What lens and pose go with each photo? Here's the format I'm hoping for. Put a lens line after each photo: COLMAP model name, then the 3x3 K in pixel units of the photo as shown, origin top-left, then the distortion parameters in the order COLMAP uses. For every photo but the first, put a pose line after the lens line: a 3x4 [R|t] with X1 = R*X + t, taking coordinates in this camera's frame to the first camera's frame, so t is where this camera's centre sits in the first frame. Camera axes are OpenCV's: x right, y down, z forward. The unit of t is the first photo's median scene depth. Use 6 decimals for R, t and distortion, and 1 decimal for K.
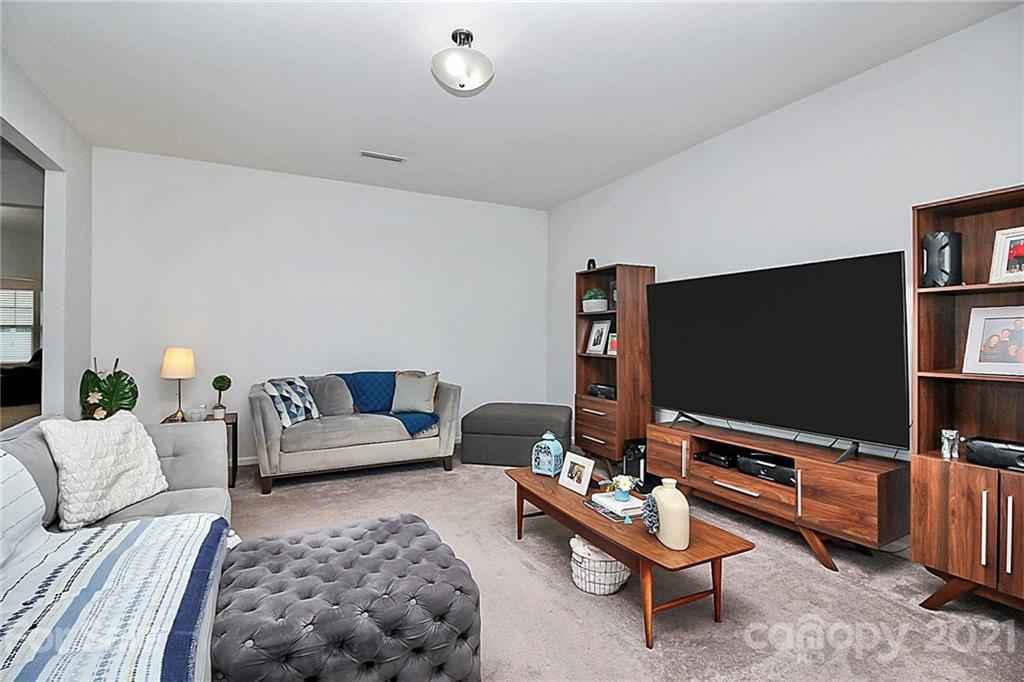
lens RADIAL K [[493.4, 0, 512.0], [0, 493.4, 341.0], [0, 0, 1]] dist [-0.002949, -0.000798]
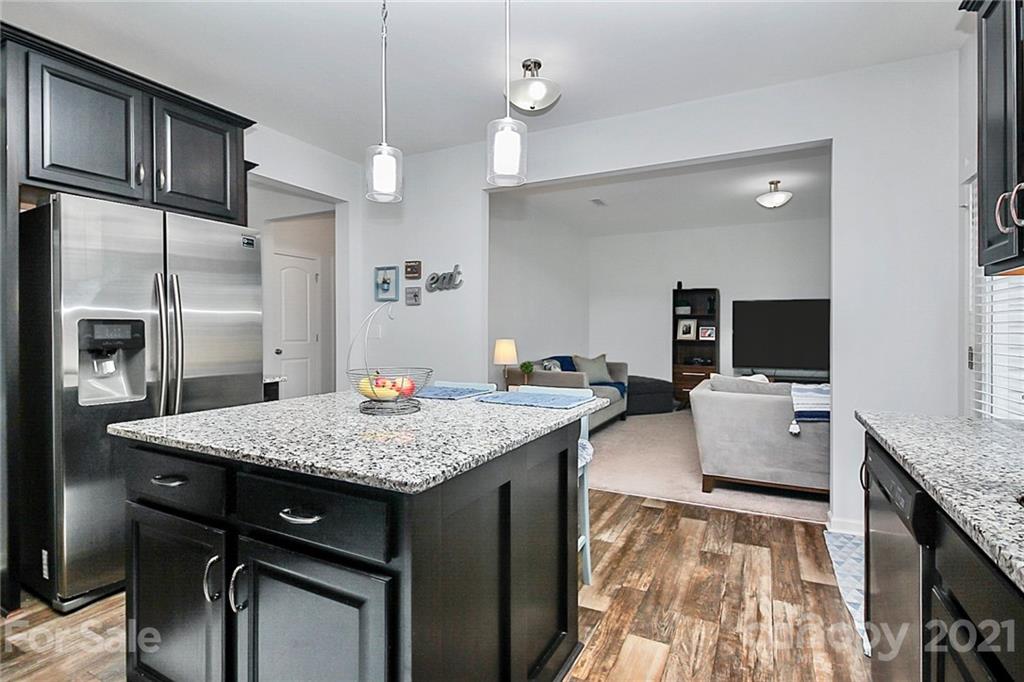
lens RADIAL K [[493.4, 0, 512.0], [0, 493.4, 341.0], [0, 0, 1]] dist [-0.002949, -0.000798]
pose [[0.806320, -0.020400, 0.591127, -1.317923], [0.002781, 0.999525, 0.030701, -0.021885], [-0.591473, -0.023111, 0.805994, 0.000247]]
